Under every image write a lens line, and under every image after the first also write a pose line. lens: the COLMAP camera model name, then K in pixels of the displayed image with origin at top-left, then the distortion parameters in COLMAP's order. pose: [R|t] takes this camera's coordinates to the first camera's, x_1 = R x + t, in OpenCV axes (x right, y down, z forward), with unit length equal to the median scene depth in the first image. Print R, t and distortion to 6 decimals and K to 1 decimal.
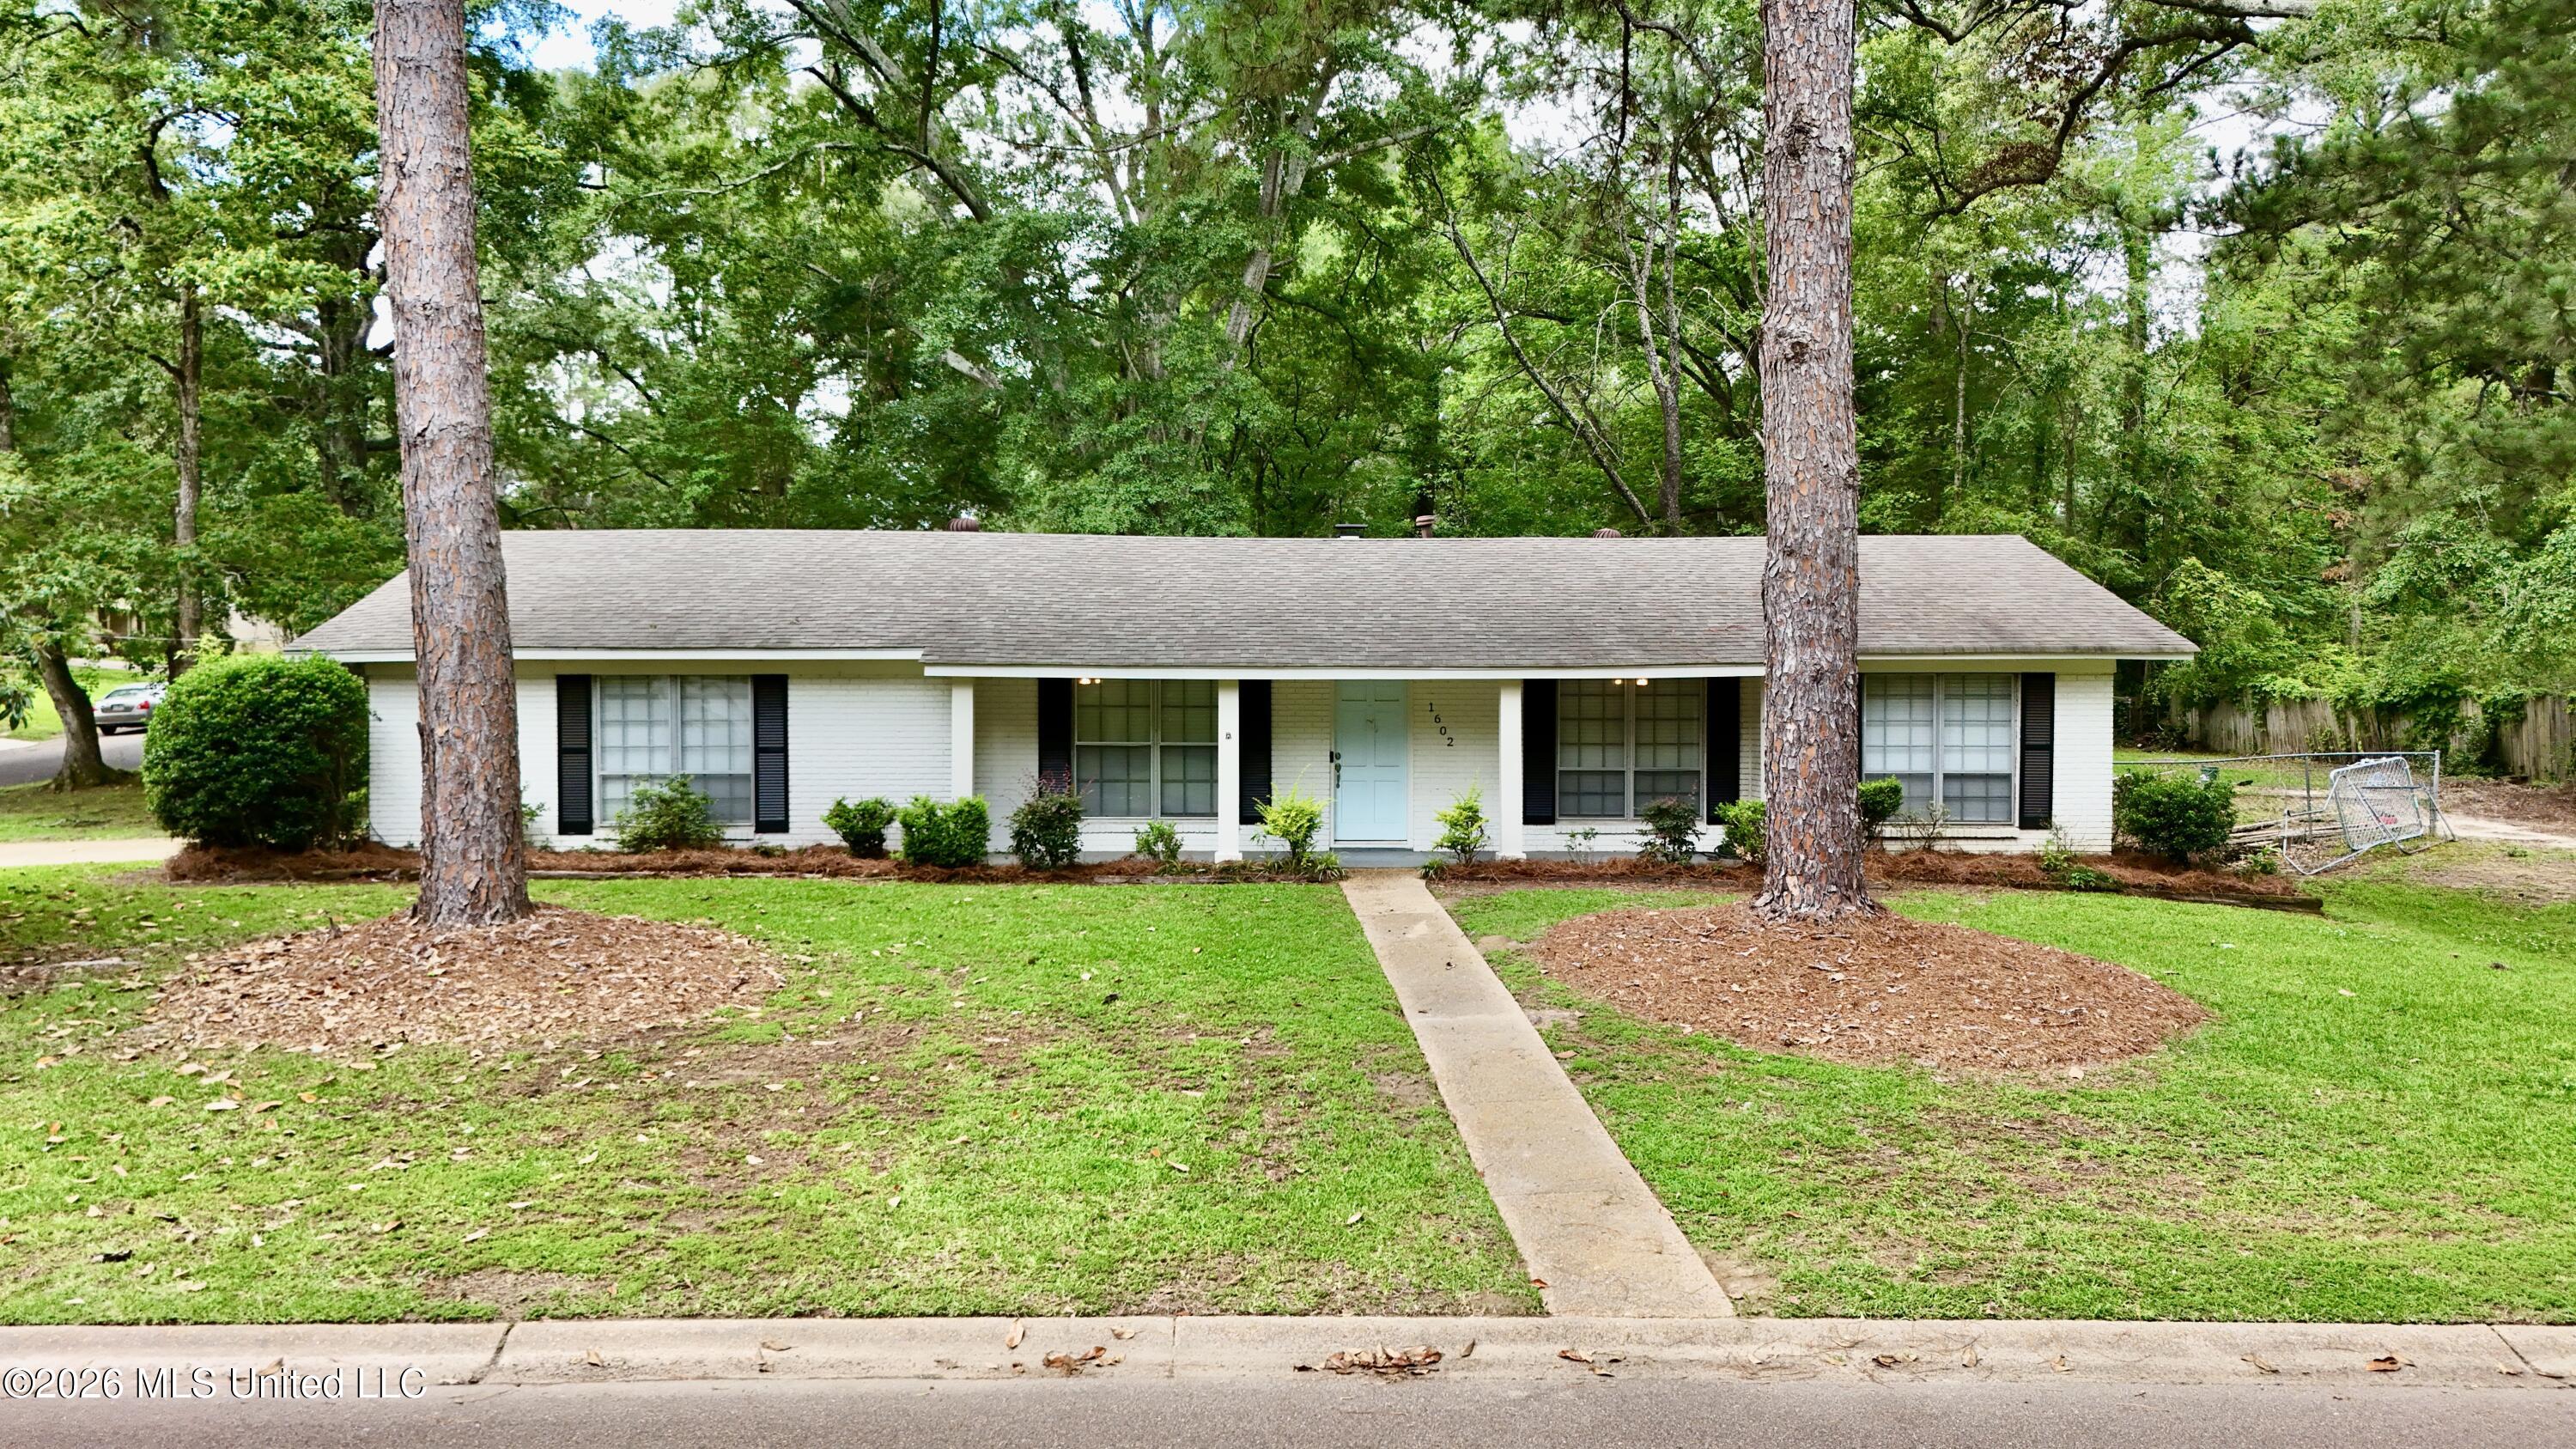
lens RADIAL K [[1996.3, 0, 1344.6], [0, 1996.3, 727.3], [0, 0, 1]] dist [-0.002312, 0.008606]
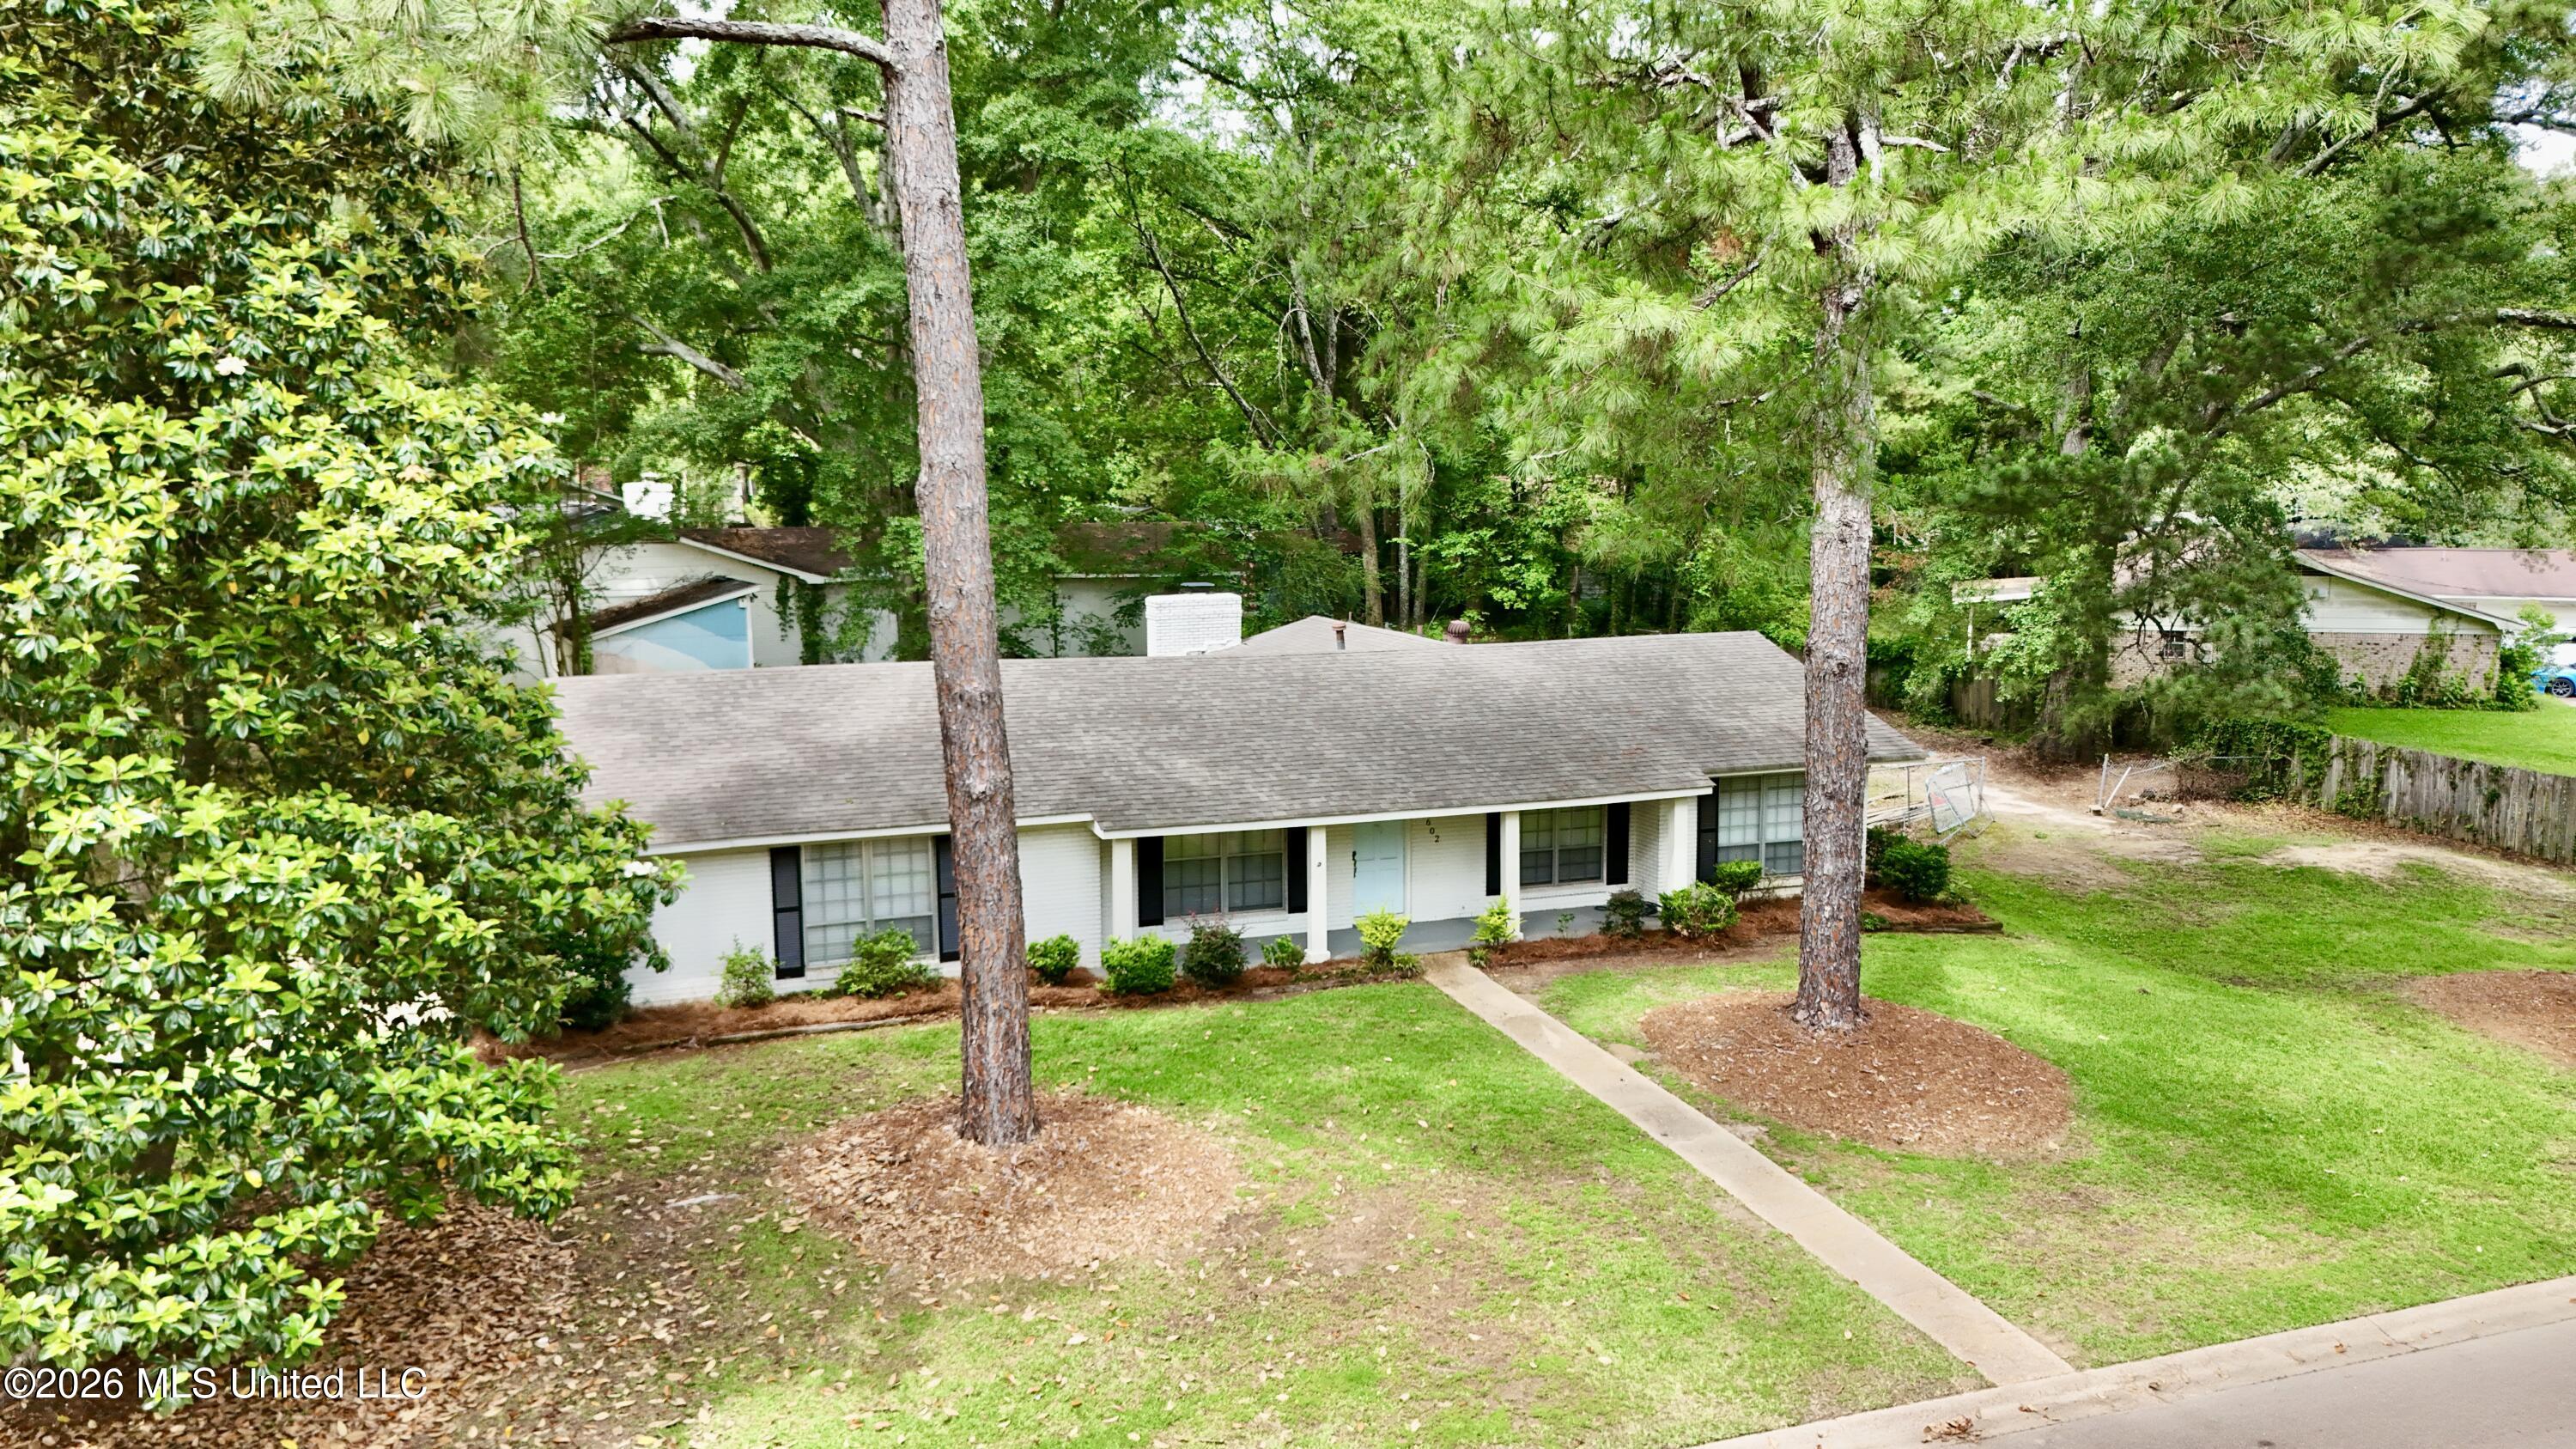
lens RADIAL K [[1996.3, 0, 1344.6], [0, 1996.3, 727.3], [0, 0, 1]] dist [-0.002312, 0.008606]
pose [[0.930044, -0.049623, 0.364082, -0.540802], [-0.002701, 0.989889, 0.141817, -0.283899], [-0.367438, -0.132880, 0.920507, -0.212751]]
